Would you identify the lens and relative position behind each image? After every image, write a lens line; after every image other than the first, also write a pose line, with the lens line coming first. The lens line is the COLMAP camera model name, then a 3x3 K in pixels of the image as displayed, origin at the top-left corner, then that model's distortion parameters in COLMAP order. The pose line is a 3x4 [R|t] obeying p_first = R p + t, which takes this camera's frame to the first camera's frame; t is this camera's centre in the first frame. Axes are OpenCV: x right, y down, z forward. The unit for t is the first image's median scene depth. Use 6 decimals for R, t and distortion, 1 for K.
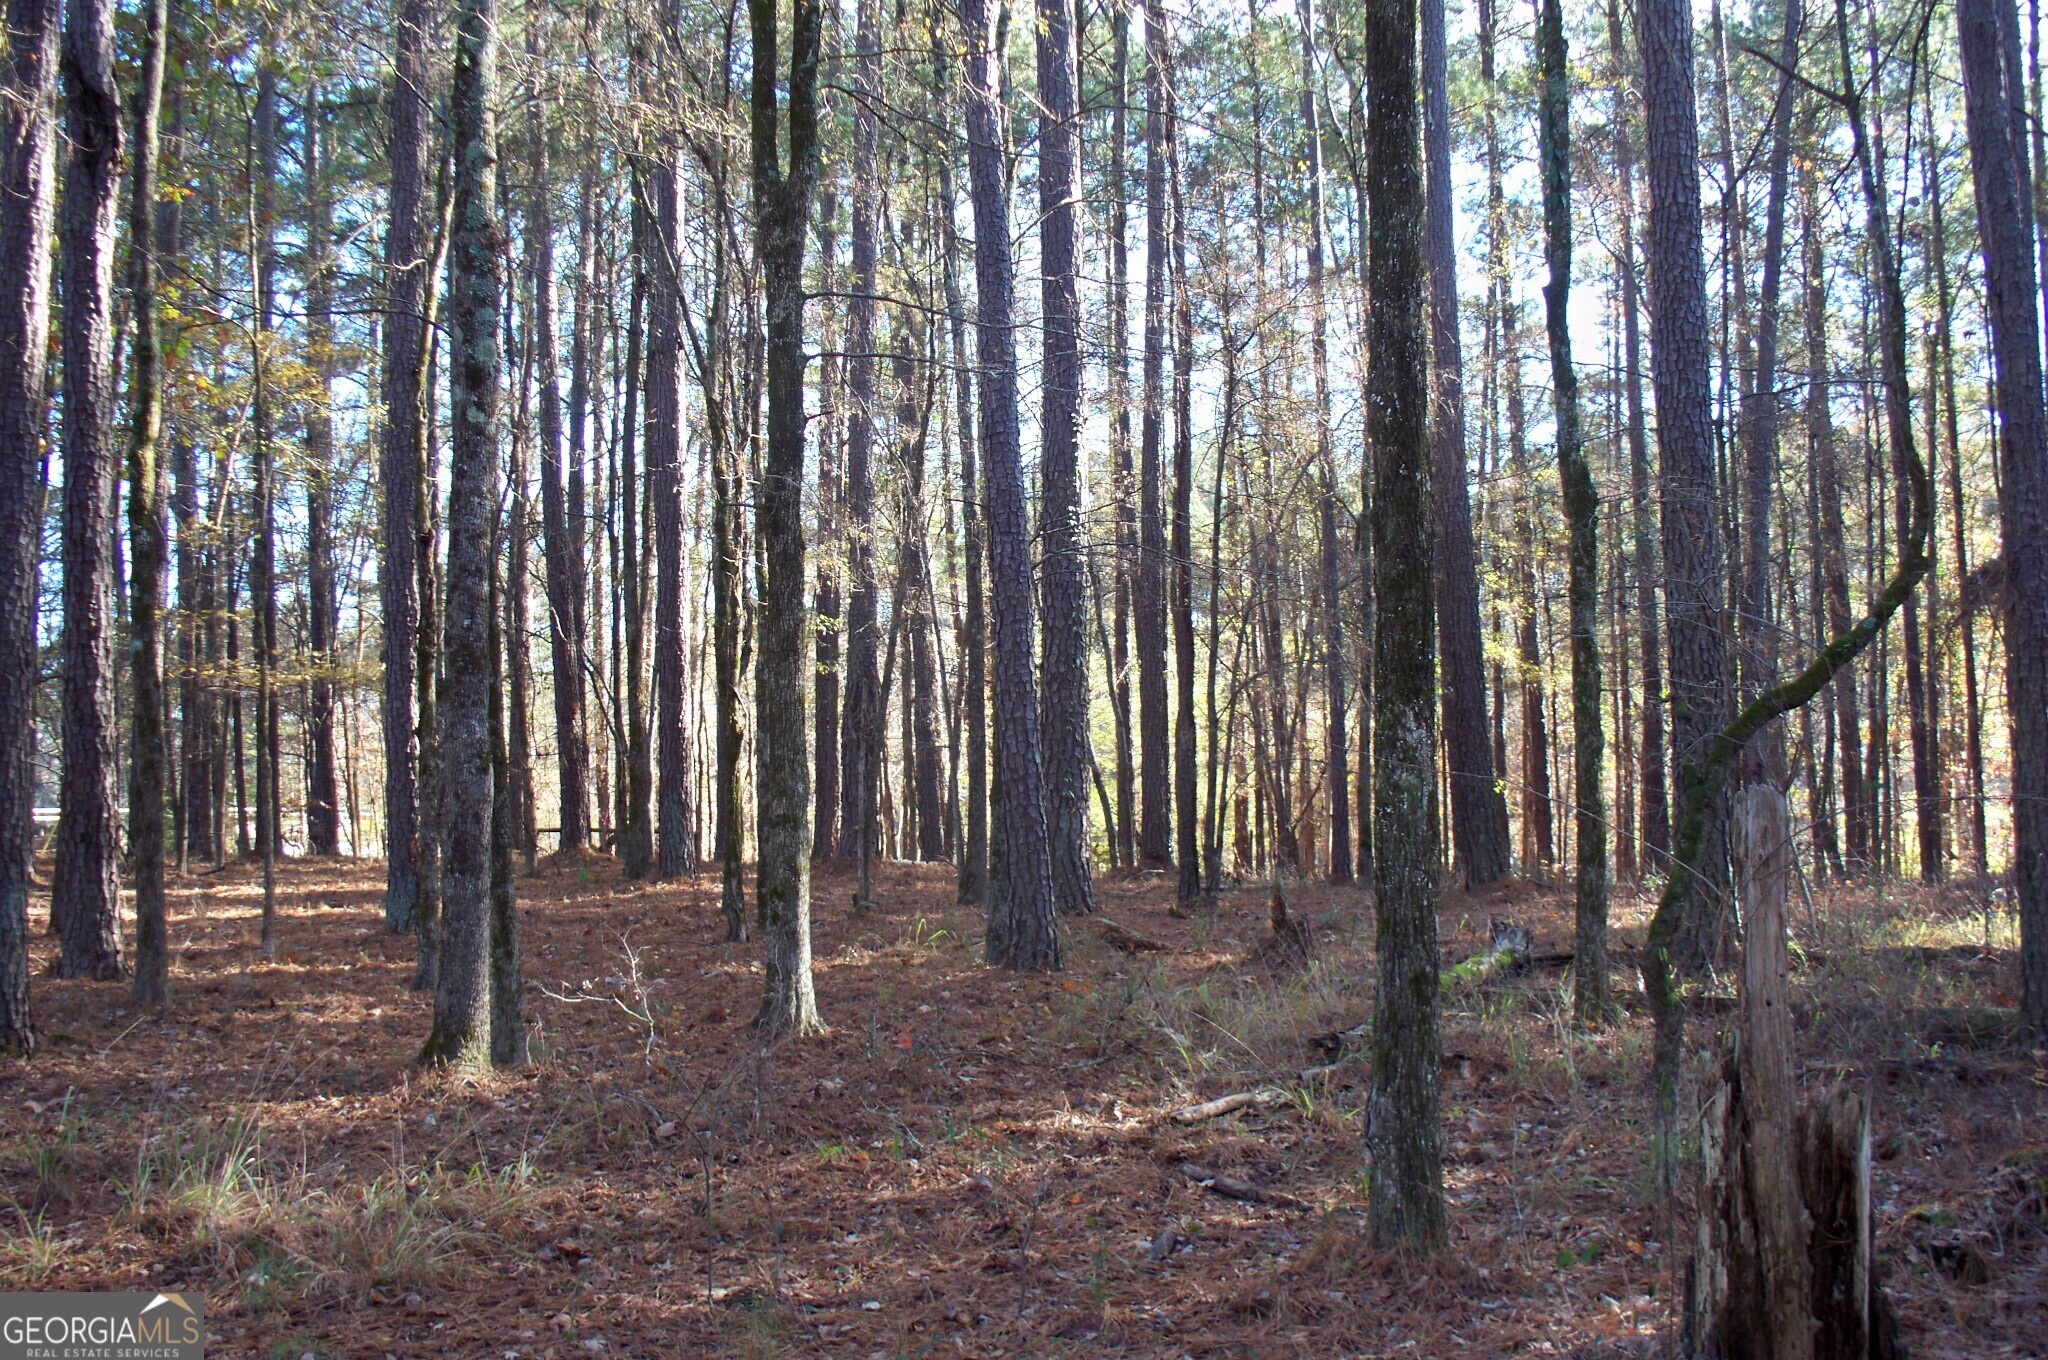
lens RADIAL K [[2136.8, 0, 1017.4], [0, 2136.8, 715.5], [0, 0, 1]] dist [-0.220873, 0.251710]
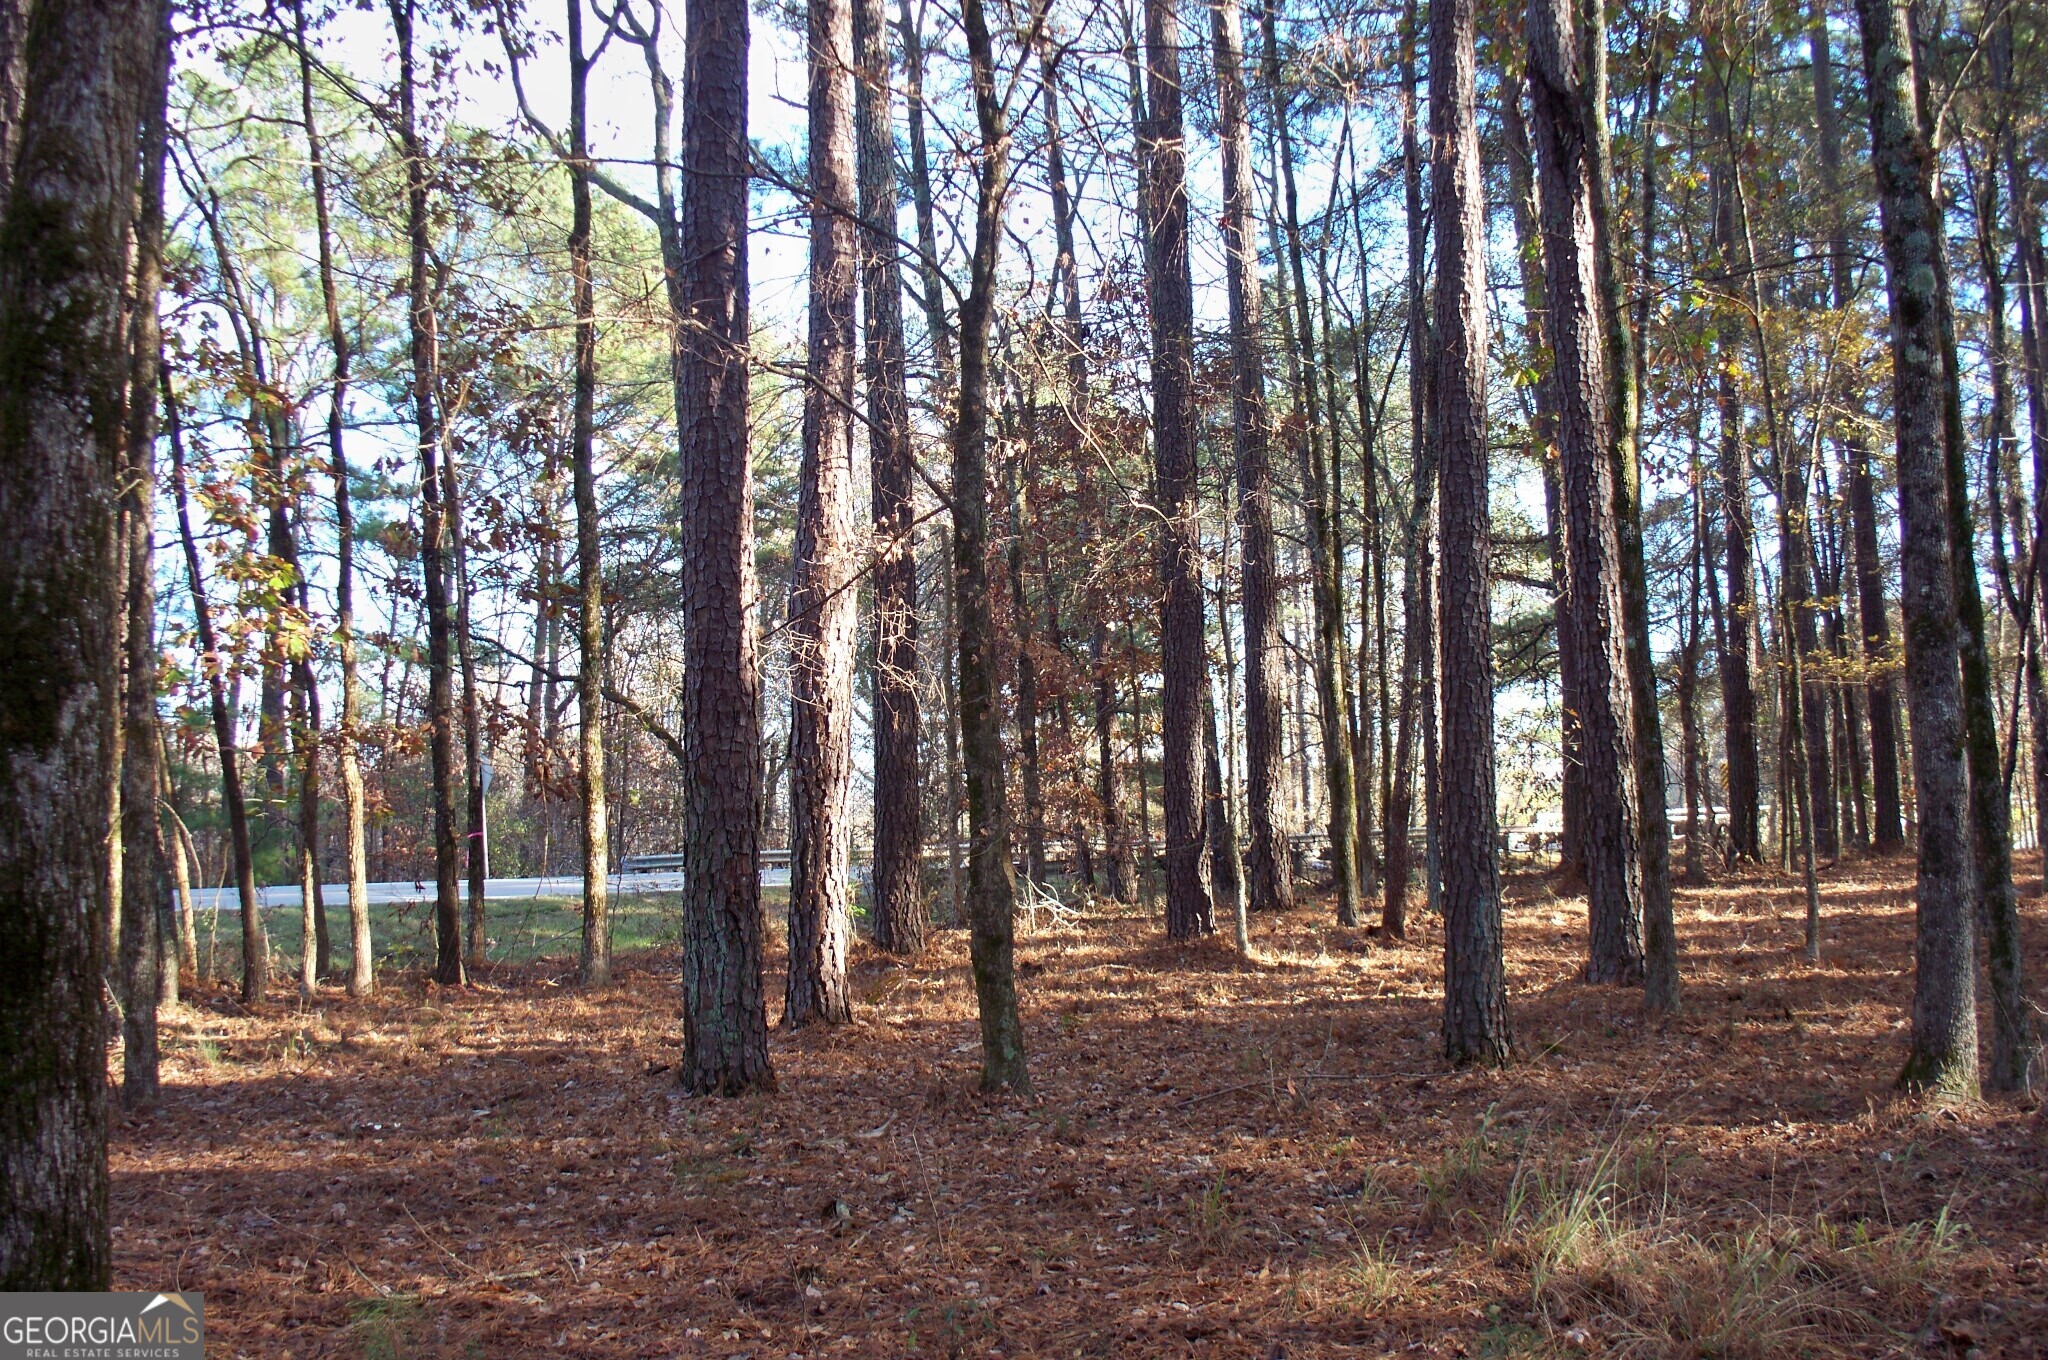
lens RADIAL K [[2136.8, 0, 1017.4], [0, 2136.8, 715.5], [0, 0, 1]] dist [-0.220873, 0.251710]
pose [[0.719657, -0.053250, -0.692285, 0.057757], [0.055355, 0.998281, -0.019244, 0.003801], [0.692119, -0.024472, 0.721368, 0.106703]]
